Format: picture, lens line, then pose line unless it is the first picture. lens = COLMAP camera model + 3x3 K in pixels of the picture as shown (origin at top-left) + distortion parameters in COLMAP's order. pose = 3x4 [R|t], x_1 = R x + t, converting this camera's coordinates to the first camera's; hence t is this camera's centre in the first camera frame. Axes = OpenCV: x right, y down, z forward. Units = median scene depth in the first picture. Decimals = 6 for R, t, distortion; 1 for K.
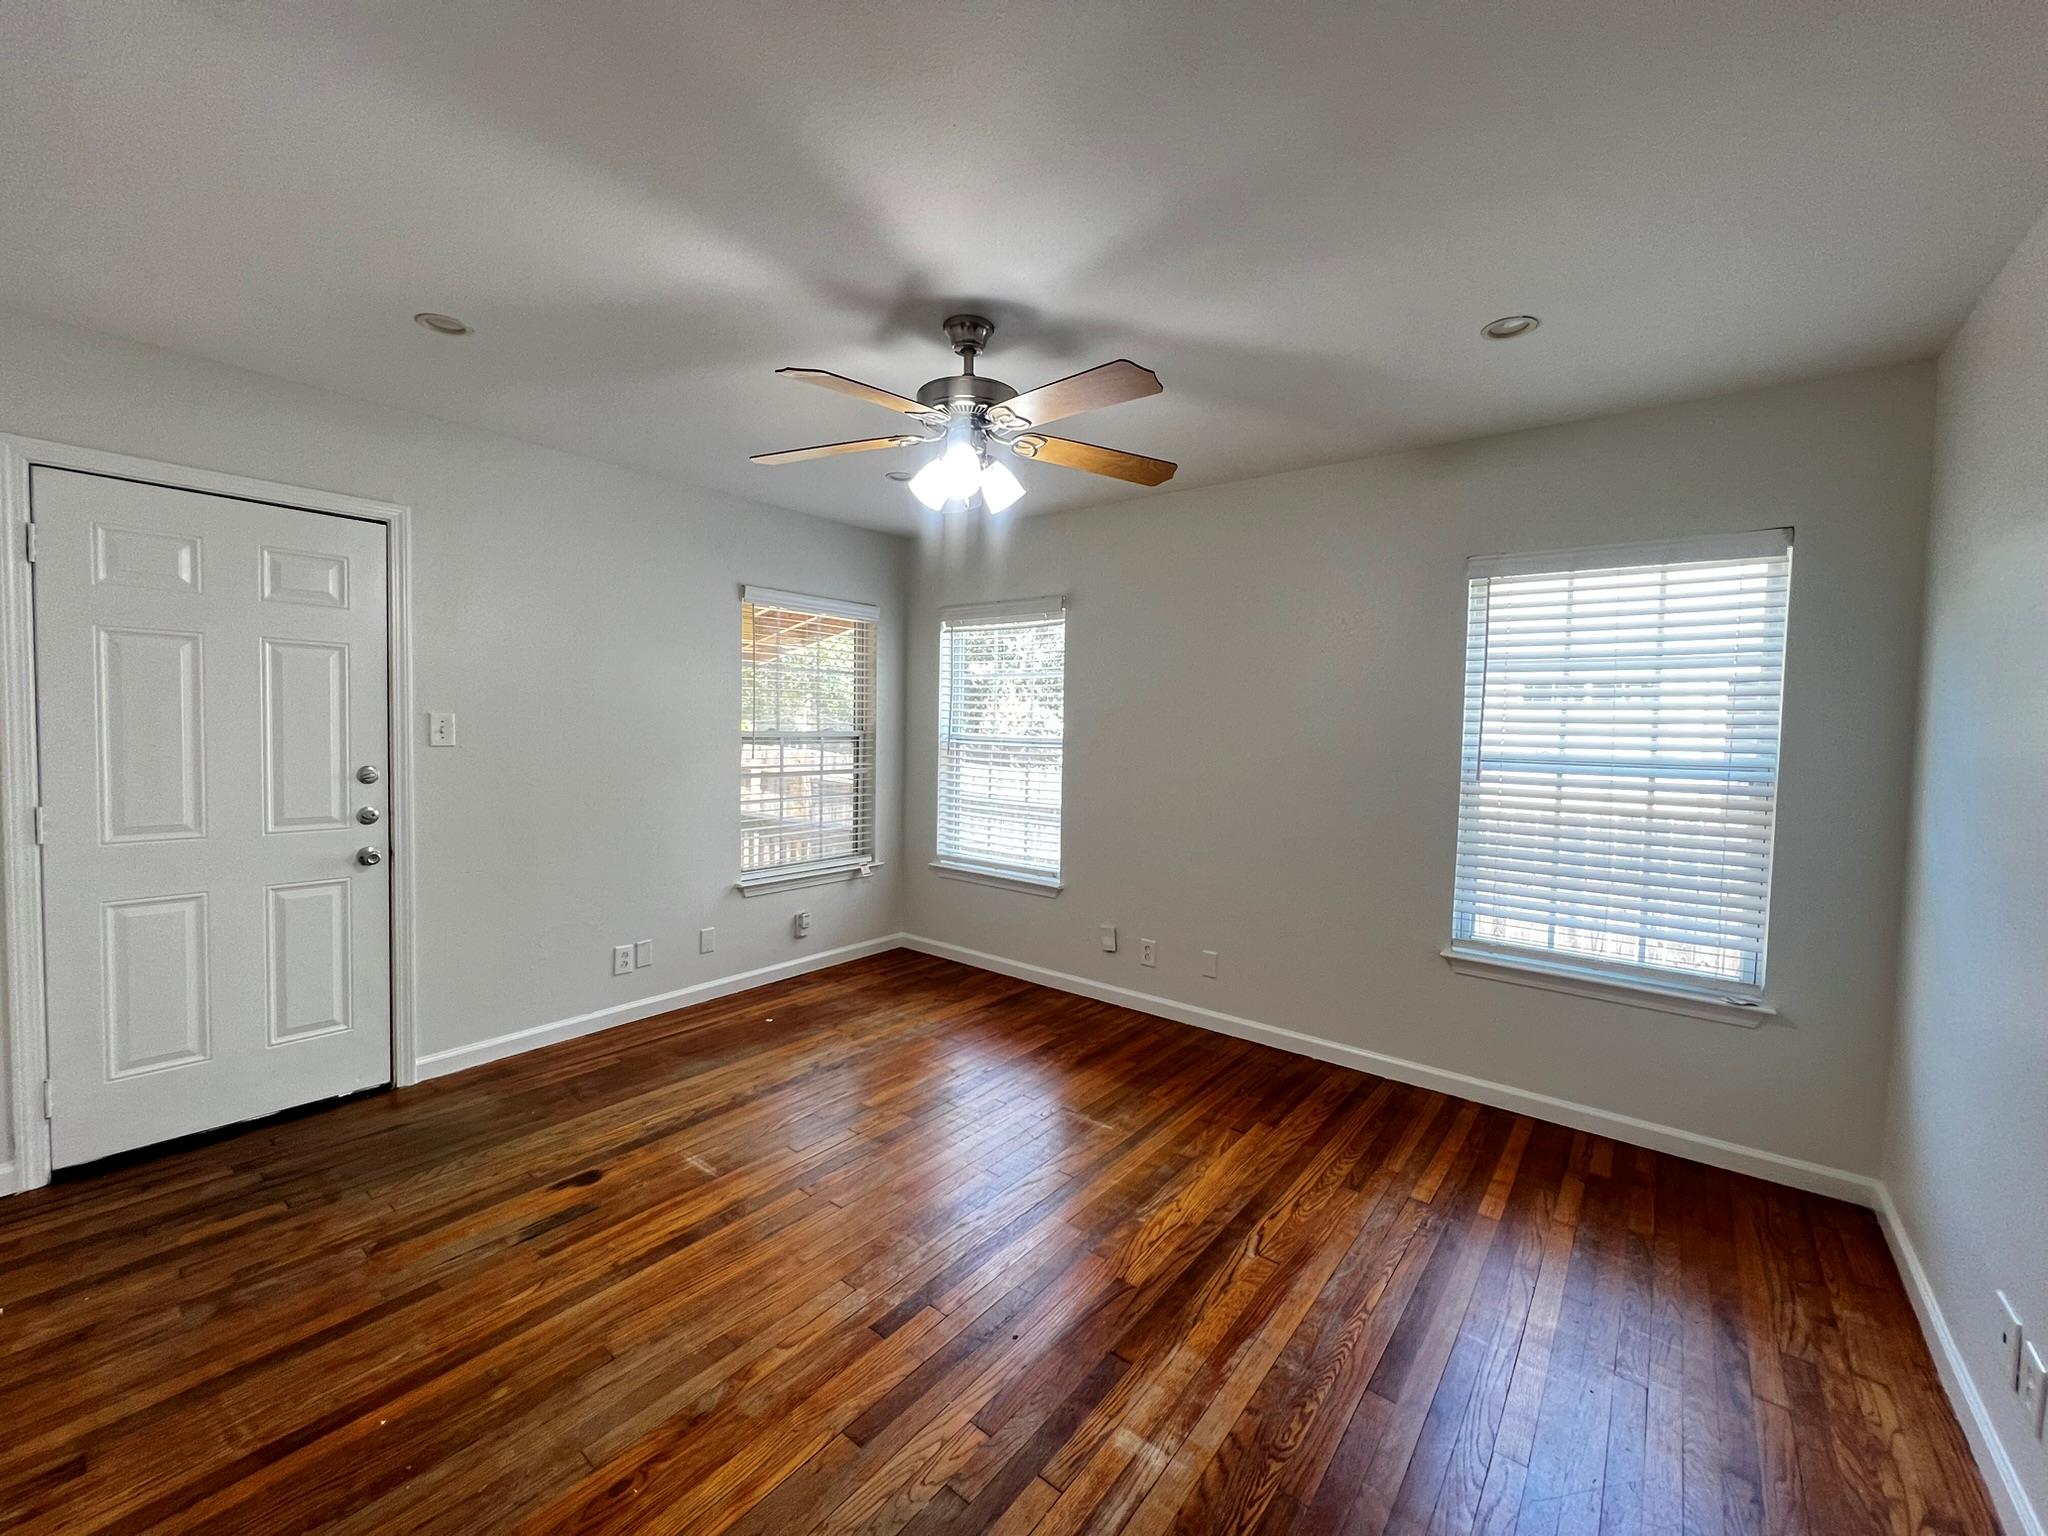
lens RADIAL K [[829.2, 0, 1017.5], [0, 829.2, 760.1], [0, 0, 1]] dist [-0.000378, 0.000440]
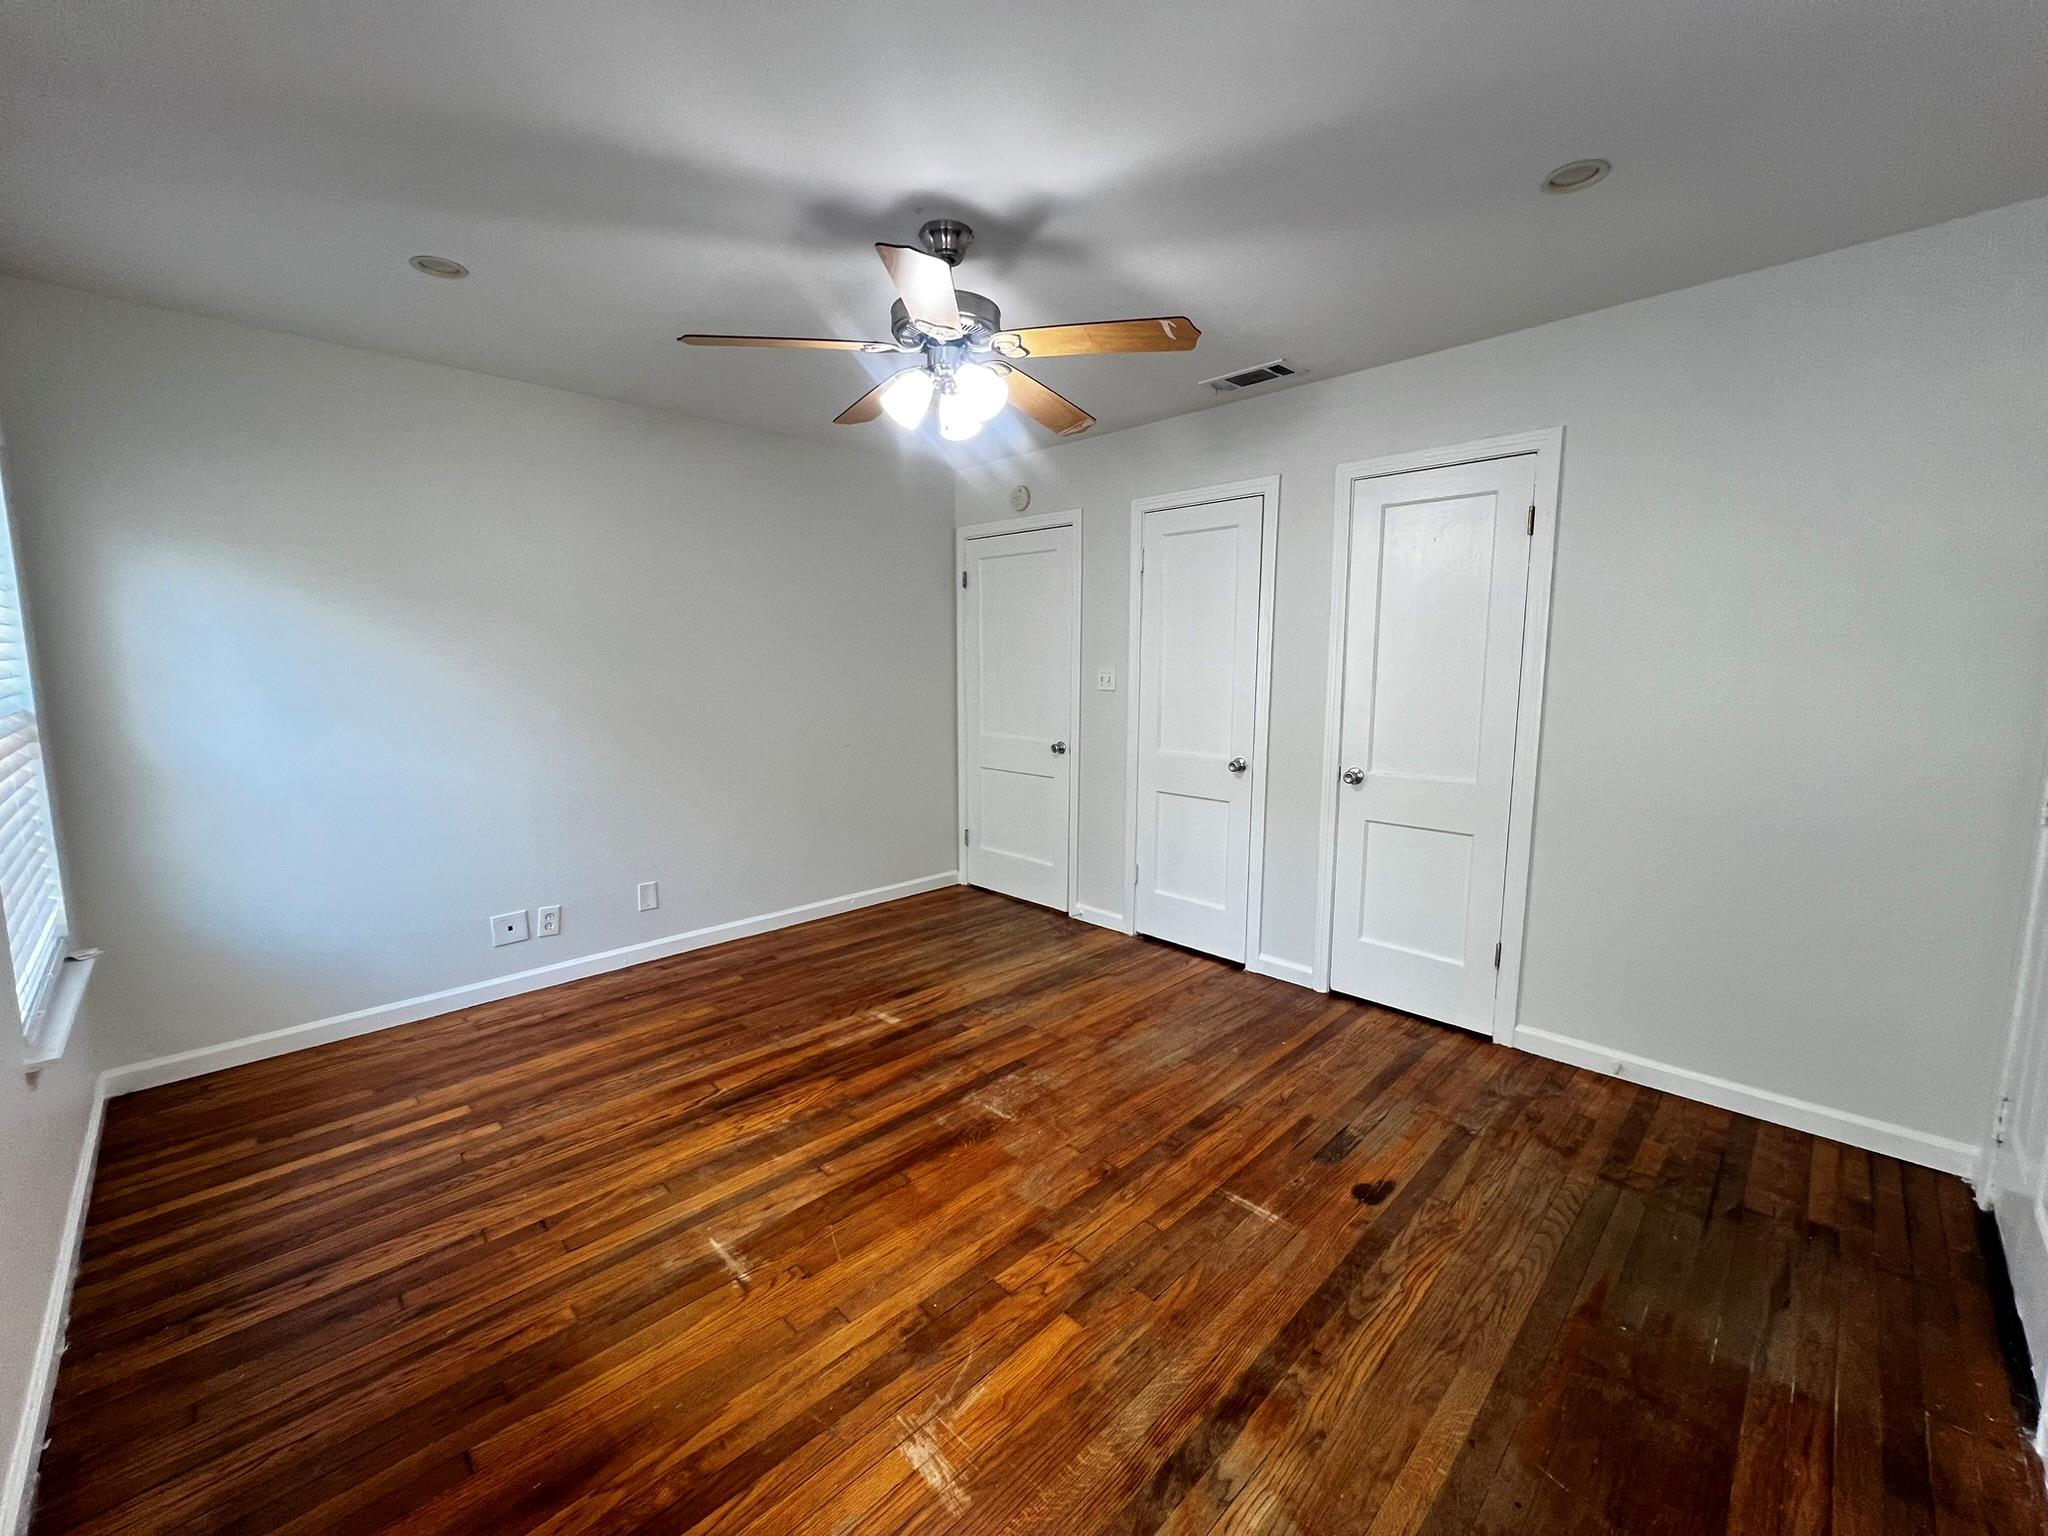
lens RADIAL K [[829.2, 0, 1017.5], [0, 829.2, 760.1], [0, 0, 1]] dist [-0.000378, 0.000440]
pose [[-0.993258, -0.031448, 0.111575, -0.263684], [-0.011763, 0.984873, 0.172880, -0.097614], [-0.115324, 0.170402, -0.978603, 2.018443]]
